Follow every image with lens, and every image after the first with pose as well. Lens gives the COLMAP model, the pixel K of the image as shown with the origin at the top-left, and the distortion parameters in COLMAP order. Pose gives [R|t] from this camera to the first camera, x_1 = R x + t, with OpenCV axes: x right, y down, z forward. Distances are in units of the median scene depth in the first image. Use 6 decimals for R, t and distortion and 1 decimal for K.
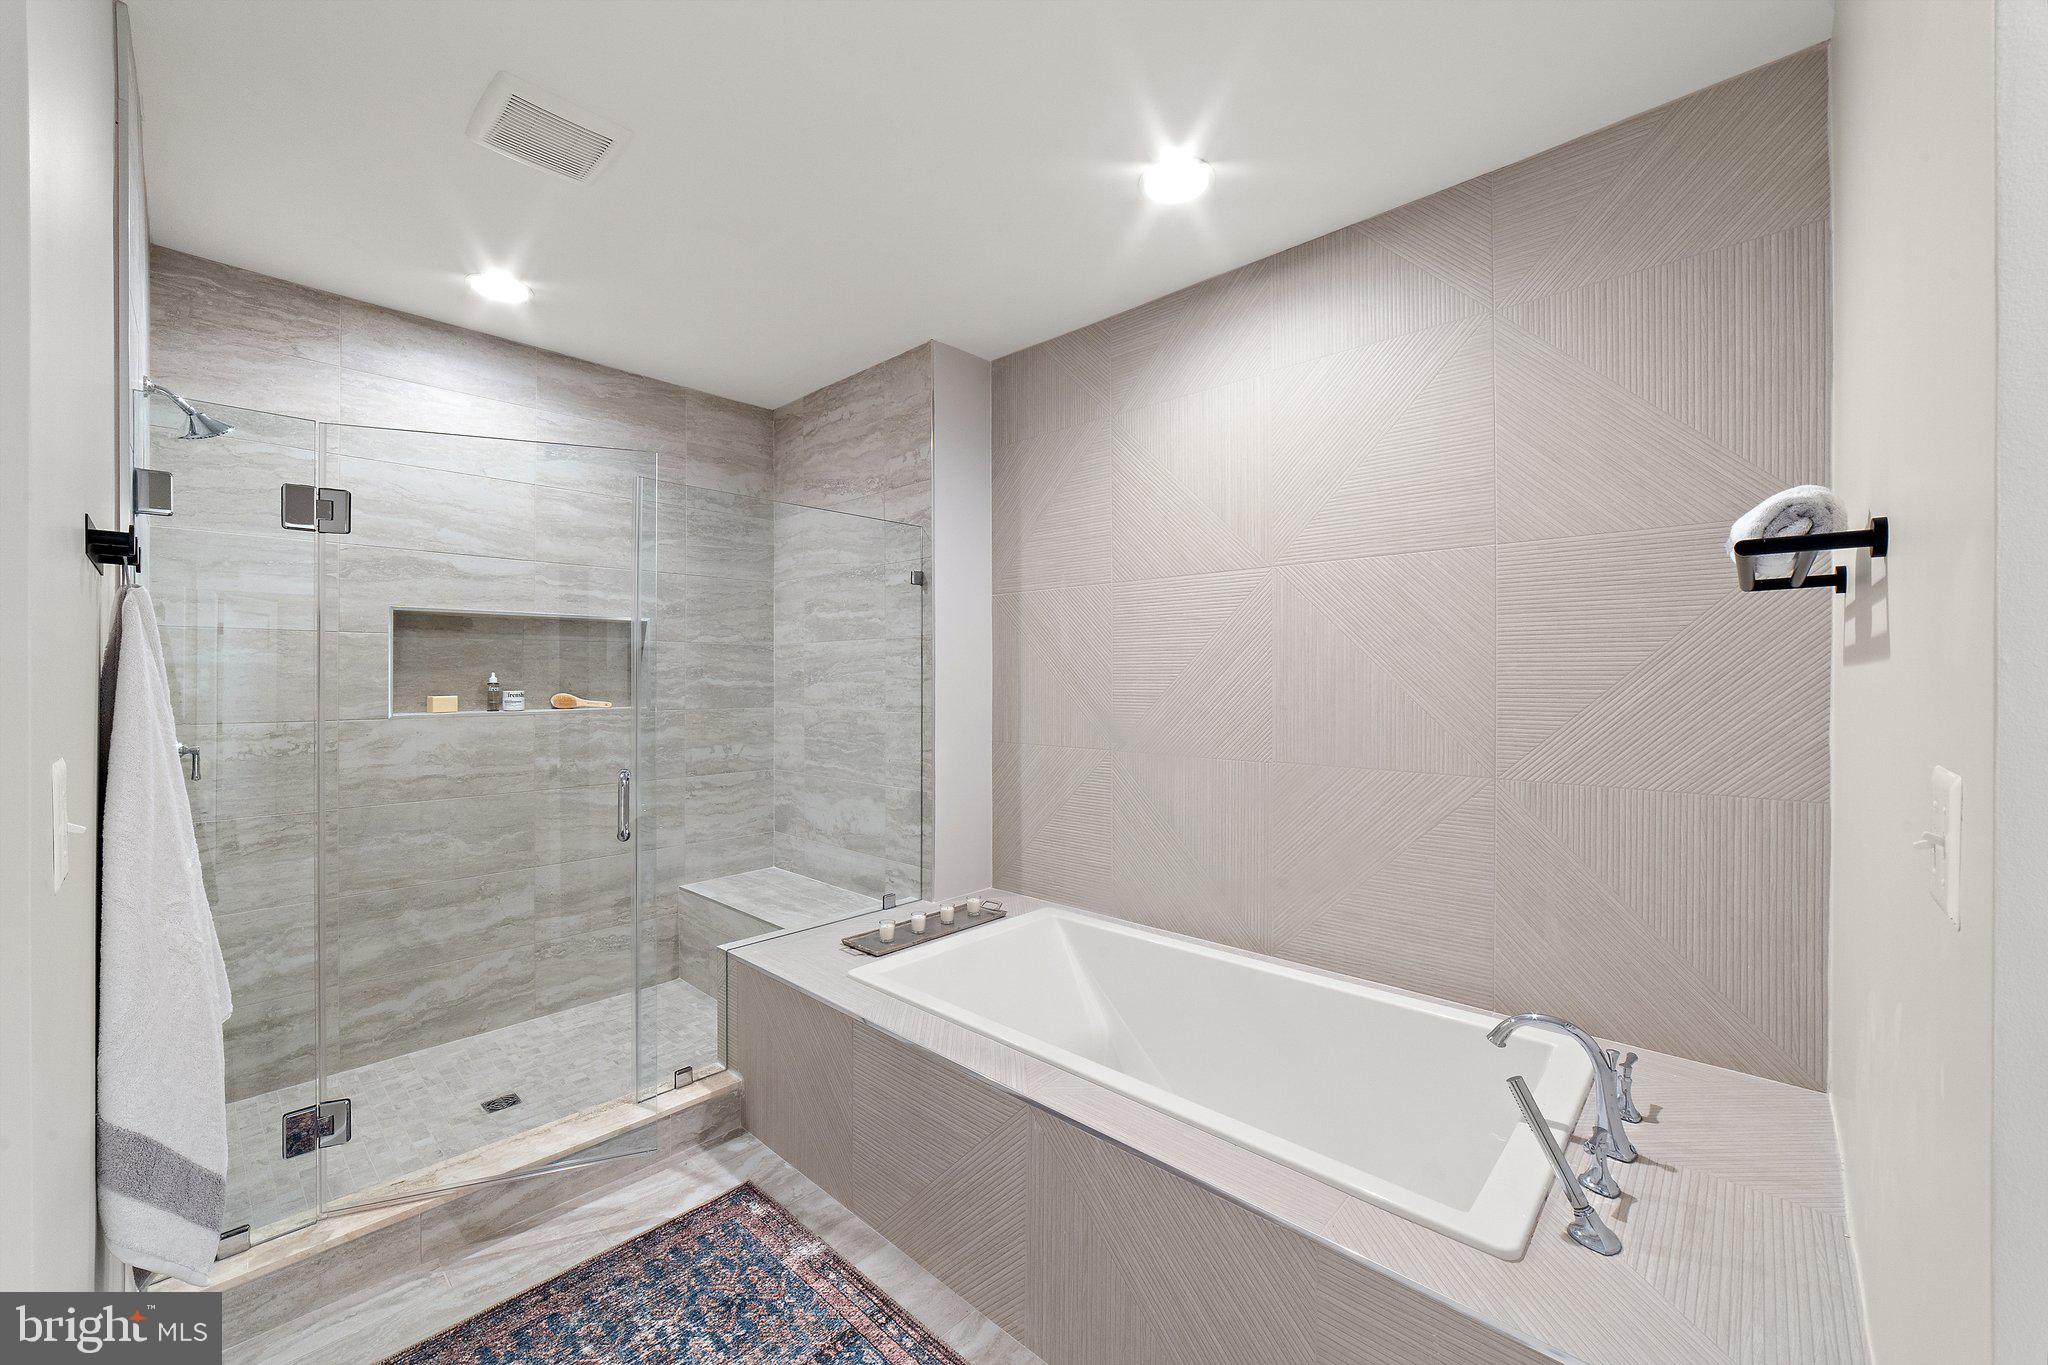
lens RADIAL K [[808.3, 0, 1024.0], [0, 808.3, 682.5], [0, 0, 1]] dist [-0.001136, -0.000064]
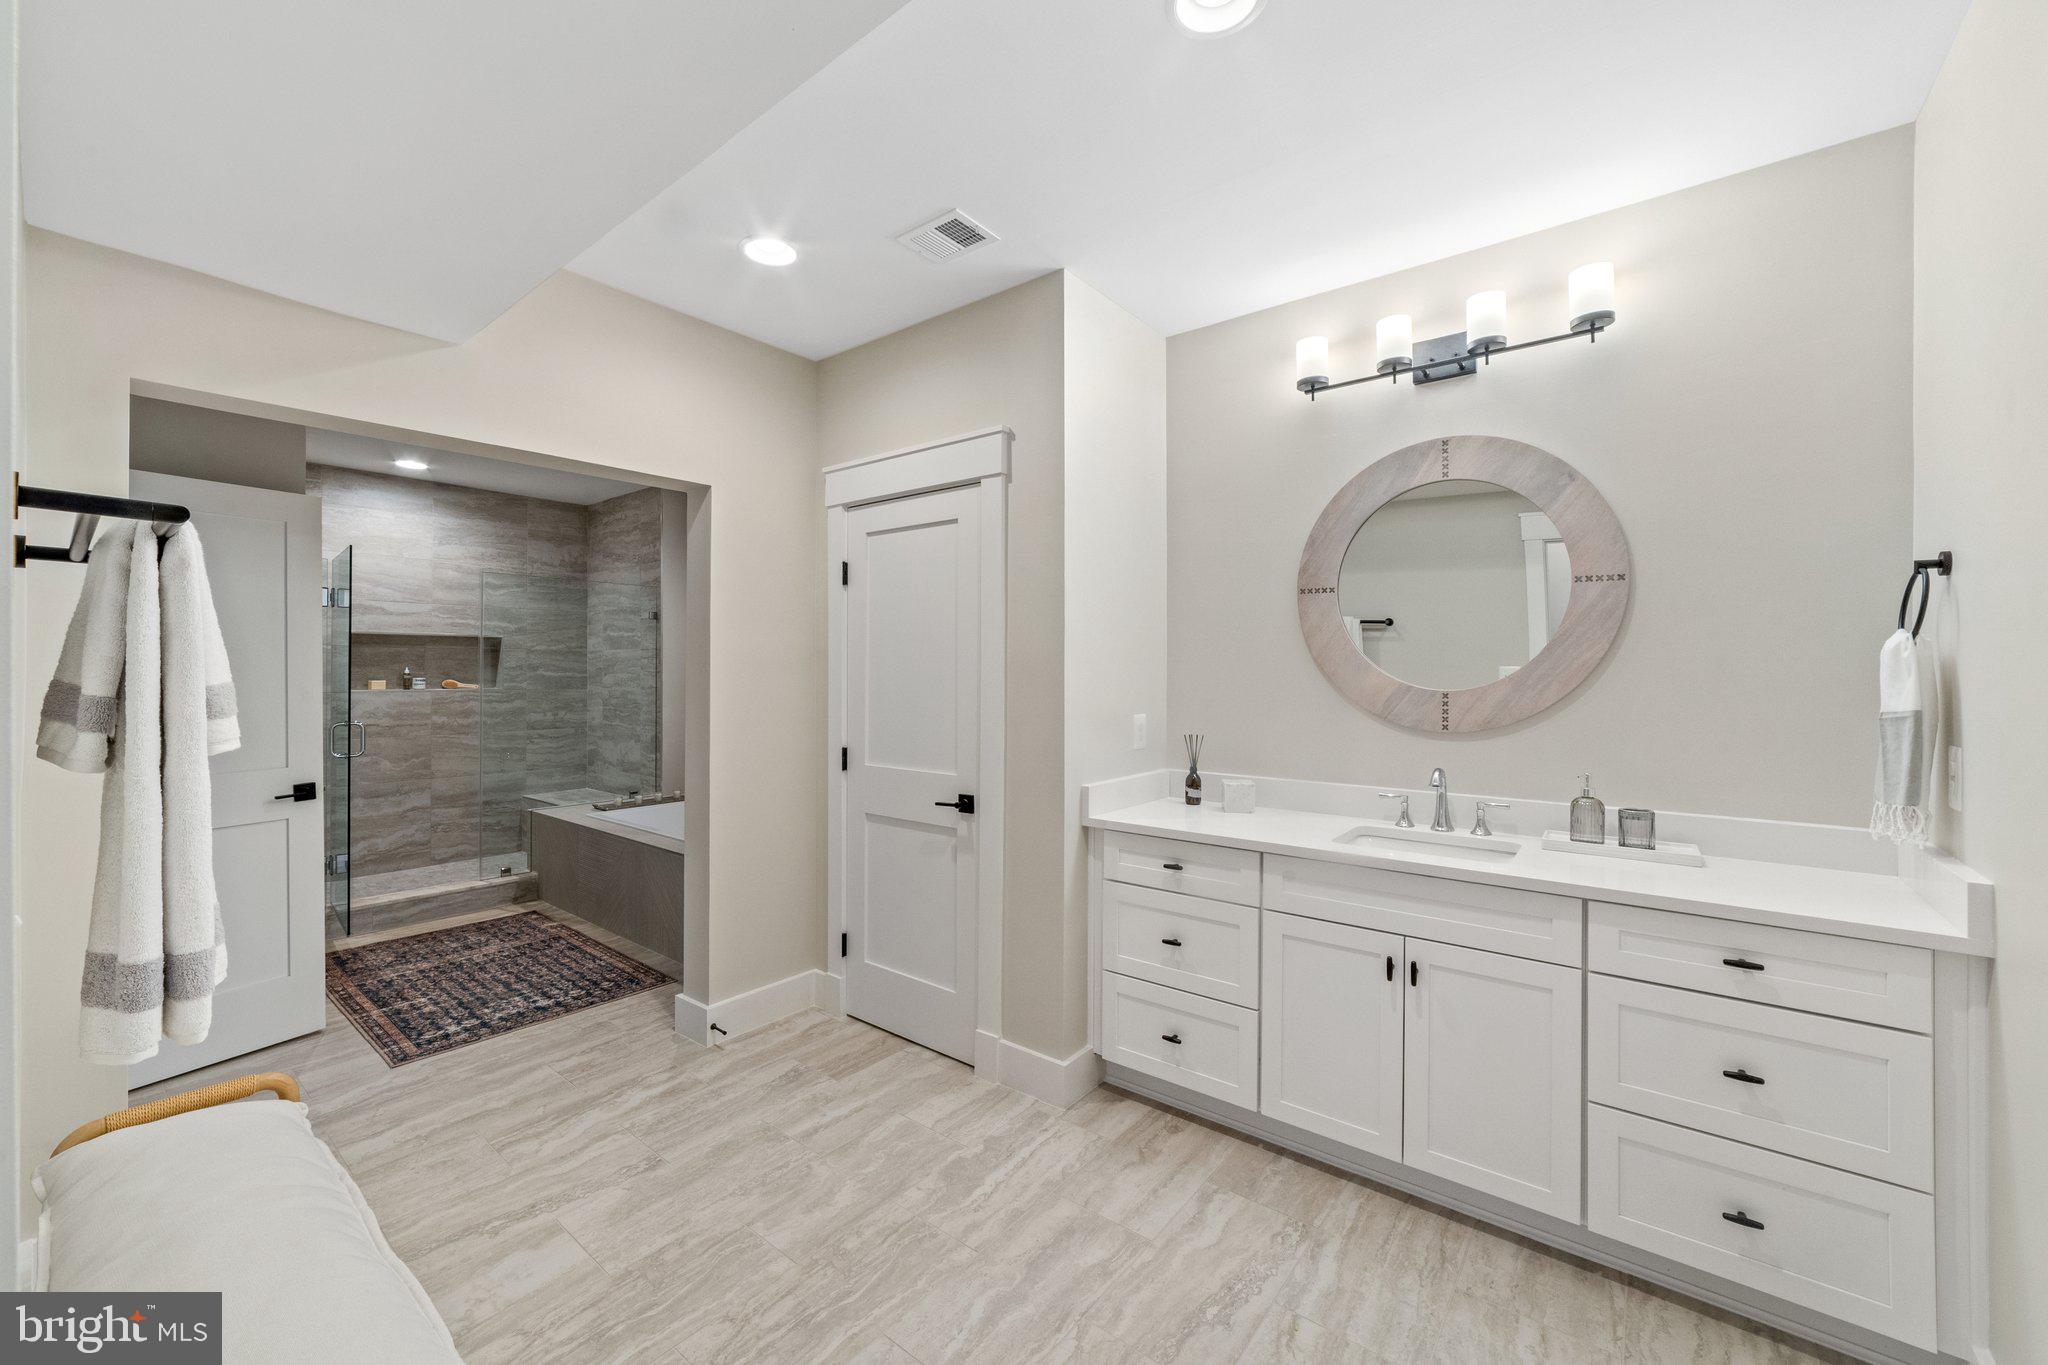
lens RADIAL K [[829.9, 0, 1019.4], [0, 829.9, 675.2], [0, 0, 1]] dist [0.000126, 0.000251]
pose [[0.998284, 0.003737, 0.058442, 0.556474], [-0.003627, 0.999991, -0.001980, 0.003249], [-0.058449, 0.001765, 0.998289, -0.863200]]
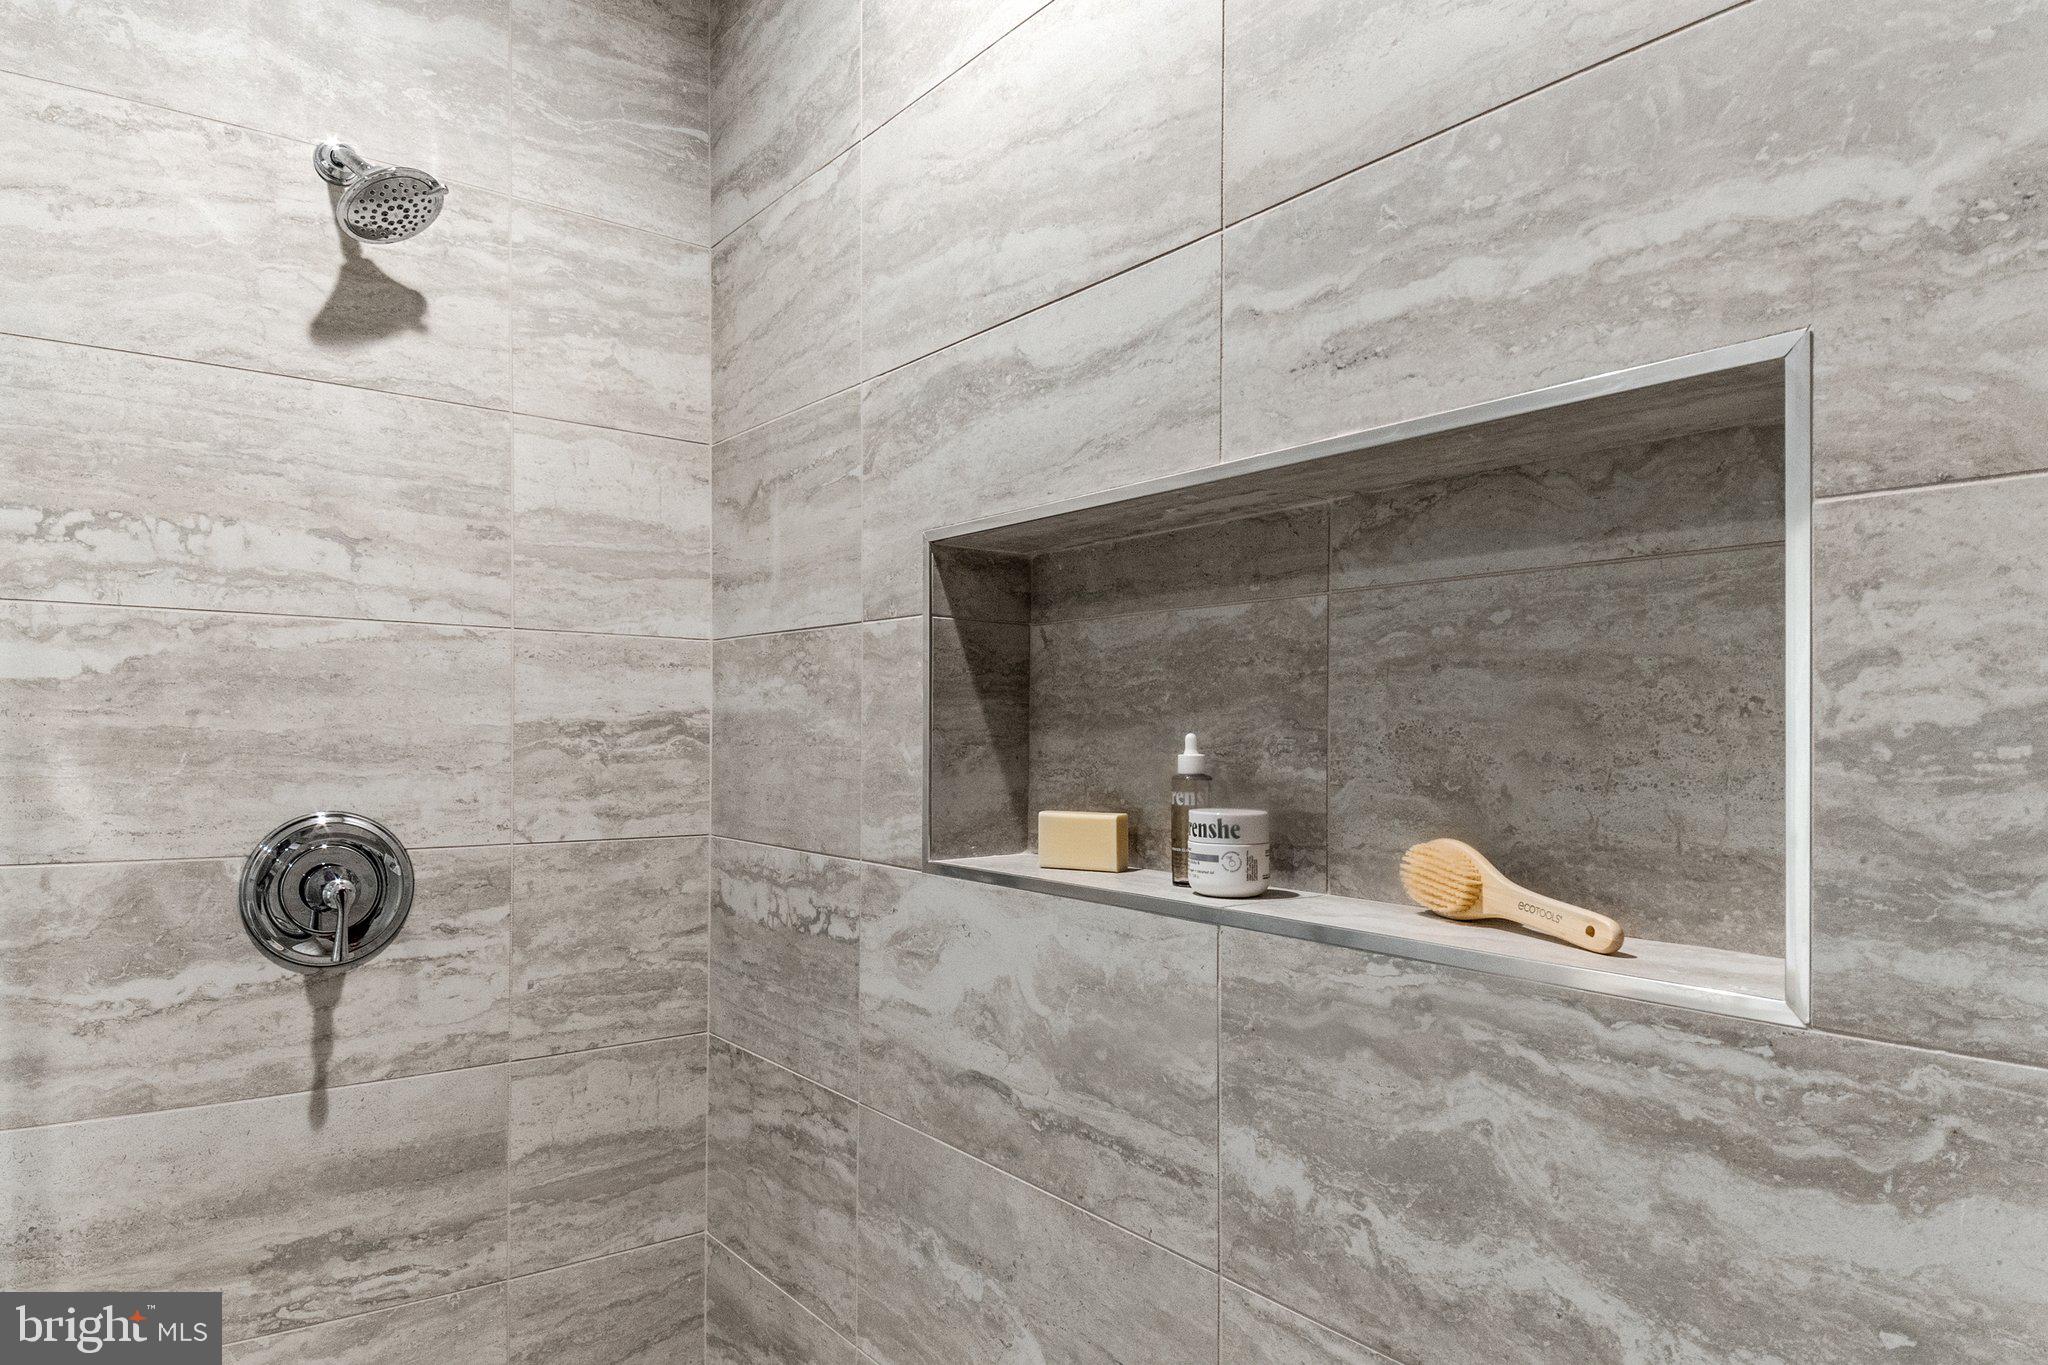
lens RADIAL K [[1190.3, 0, 1022.8], [0, 1190.3, 713.9], [0, 0, 1]] dist [0.050396, -0.000156]
pose [[-0.153951, -0.011063, -0.988017, -0.274451], [-0.013289, 0.999870, -0.009125, -0.014167], [0.987989, 0.011725, -0.154078, 0.998195]]
